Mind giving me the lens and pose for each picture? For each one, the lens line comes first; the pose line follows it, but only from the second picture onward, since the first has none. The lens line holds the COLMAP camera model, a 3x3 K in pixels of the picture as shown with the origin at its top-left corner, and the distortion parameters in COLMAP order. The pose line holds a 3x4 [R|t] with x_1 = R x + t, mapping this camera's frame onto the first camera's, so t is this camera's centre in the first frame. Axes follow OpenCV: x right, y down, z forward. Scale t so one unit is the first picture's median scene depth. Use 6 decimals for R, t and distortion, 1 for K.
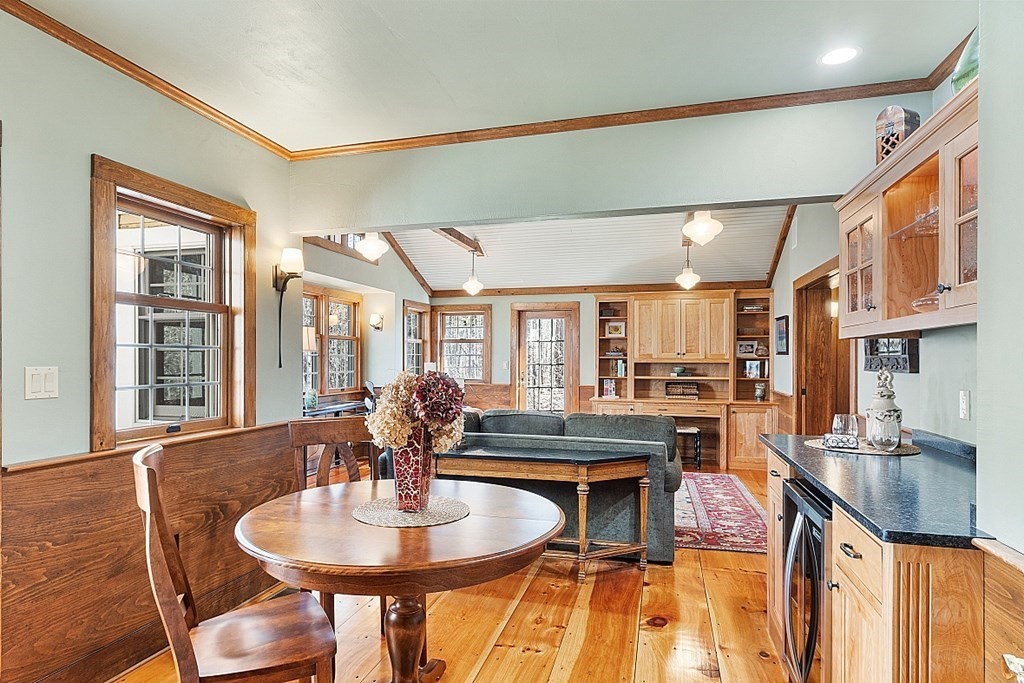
lens RADIAL K [[549.1, 0, 504.3], [0, 549.1, 357.2], [0, 0, 1]] dist [-0.000411, -0.000094]
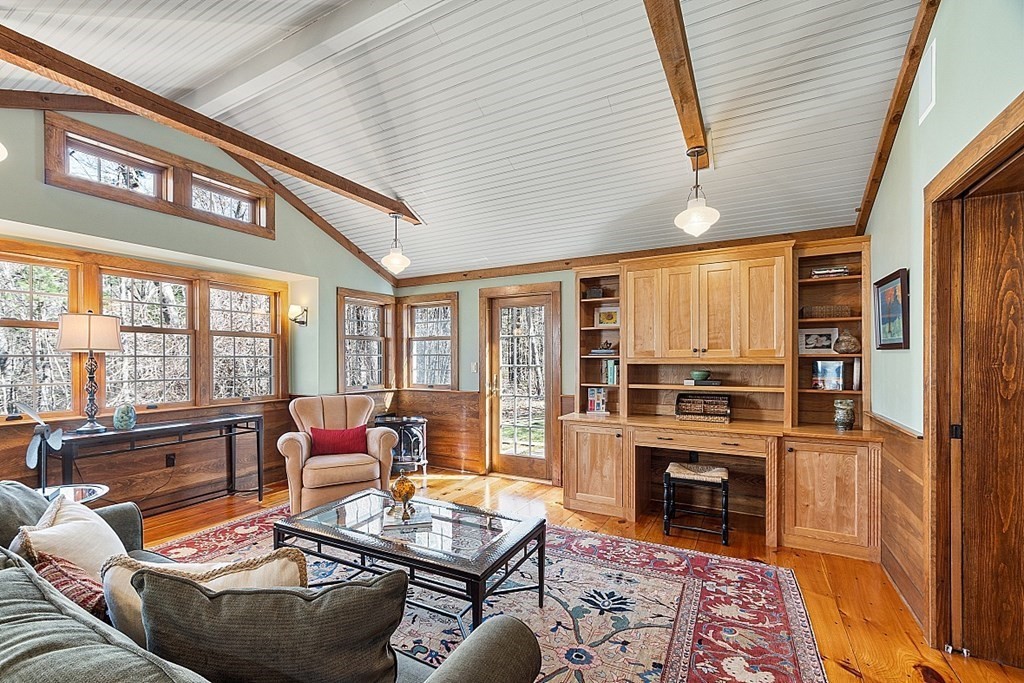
lens RADIAL K [[449.2, 0, 491.5], [0, 449.2, 358.8], [0, 0, 1]] dist [-0.000918, -0.000165]
pose [[0.972668, -0.005446, -0.232137, 0.204291], [0.005766, 0.999983, 0.000704, 0.001821], [0.232129, -0.002023, 0.972683, 0.431389]]
